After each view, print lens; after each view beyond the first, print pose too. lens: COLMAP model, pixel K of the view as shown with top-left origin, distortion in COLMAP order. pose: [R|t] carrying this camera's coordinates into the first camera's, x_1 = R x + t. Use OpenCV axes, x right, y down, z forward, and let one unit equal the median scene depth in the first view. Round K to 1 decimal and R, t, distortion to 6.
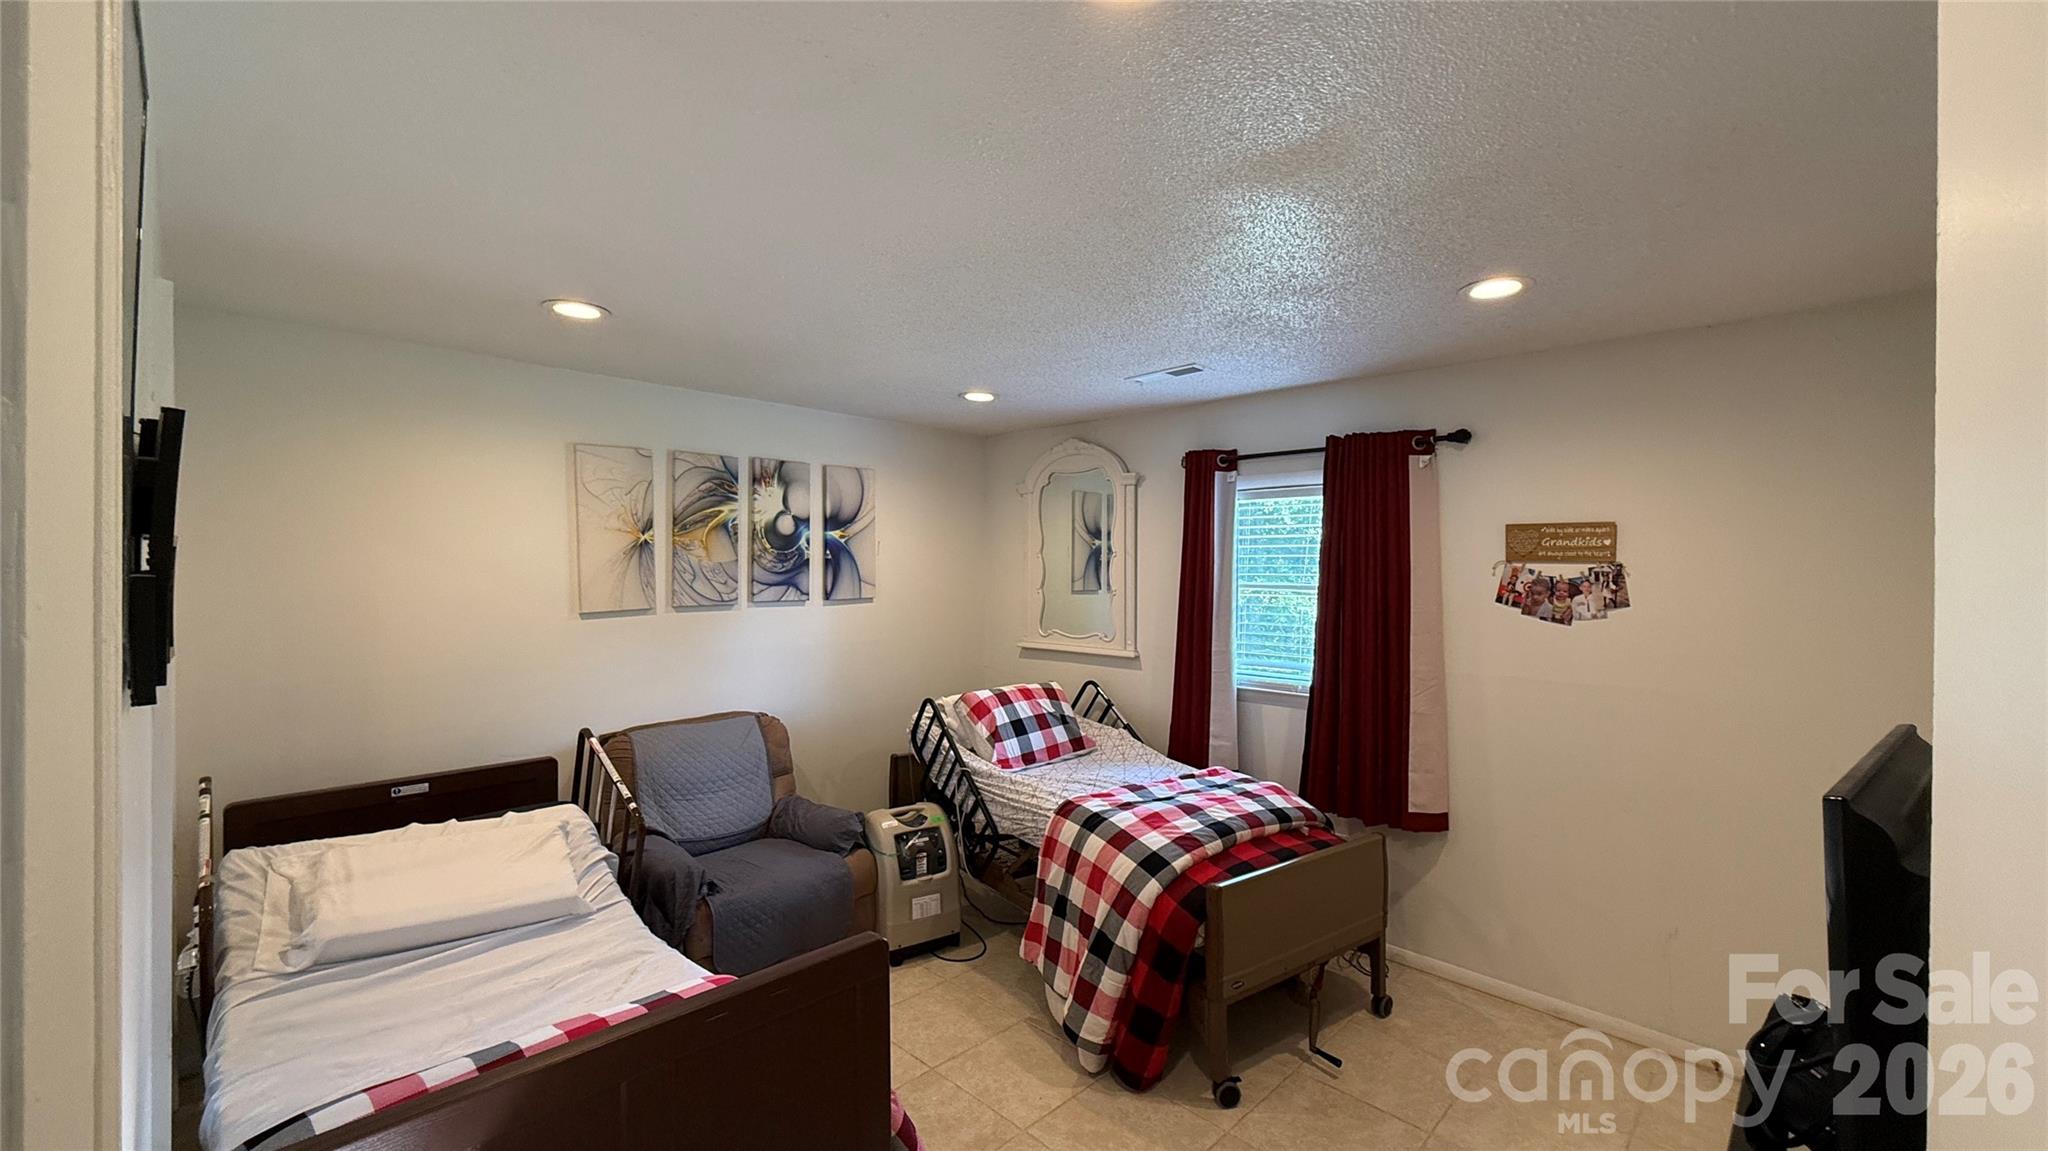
lens RADIAL K [[814.1, 0, 1029.4], [0, 814.1, 573.3], [0, 0, 1]] dist [0.000229, -0.000350]
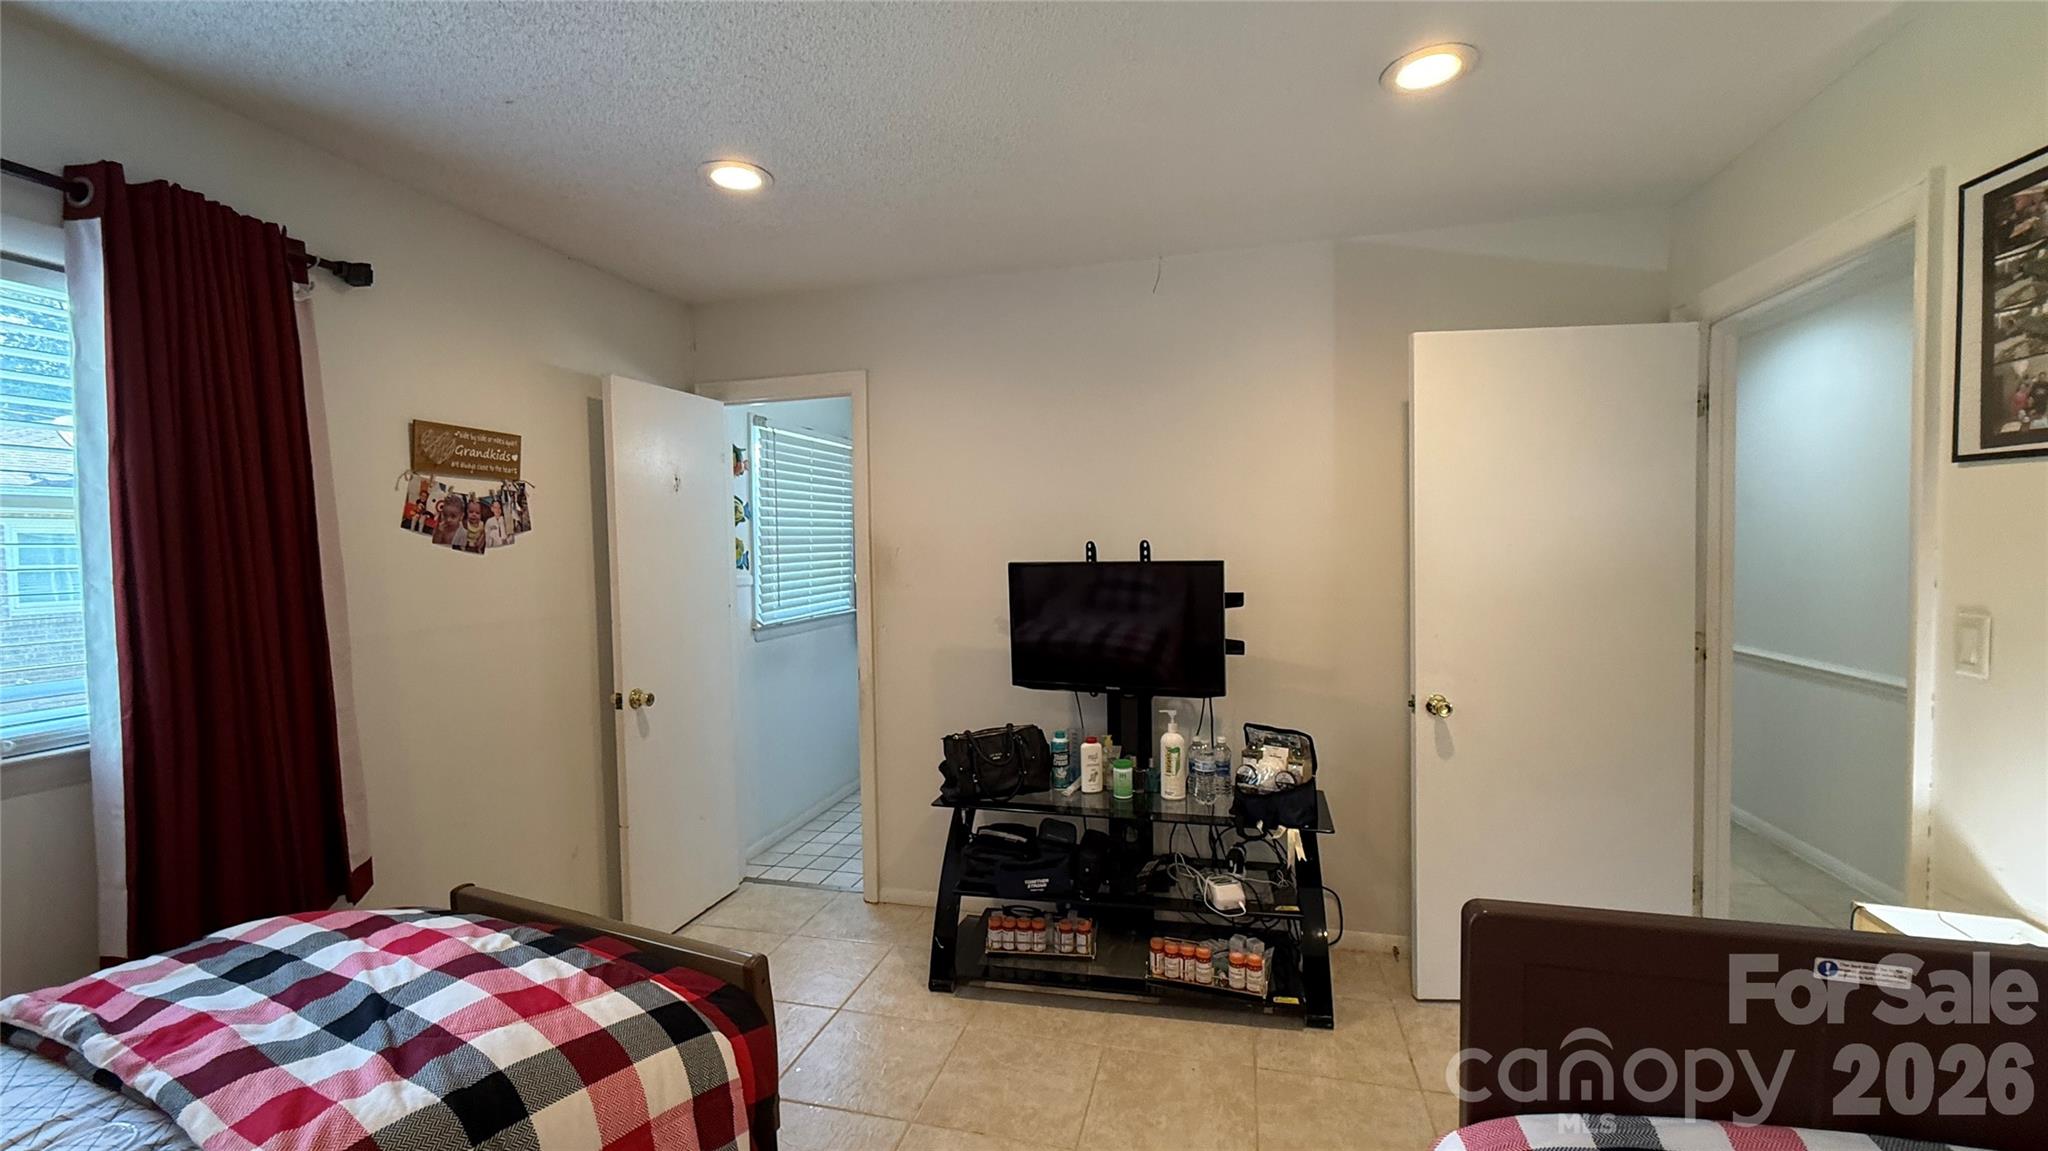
lens RADIAL K [[814.1, 0, 1029.4], [0, 814.1, 573.3], [0, 0, 1]] dist [0.000229, -0.000350]
pose [[-0.504224, -0.025478, 0.863197, -0.331322], [0.026467, 0.998639, 0.044936, 0.060619], [-0.863167, 0.045504, -0.502864, 0.931856]]
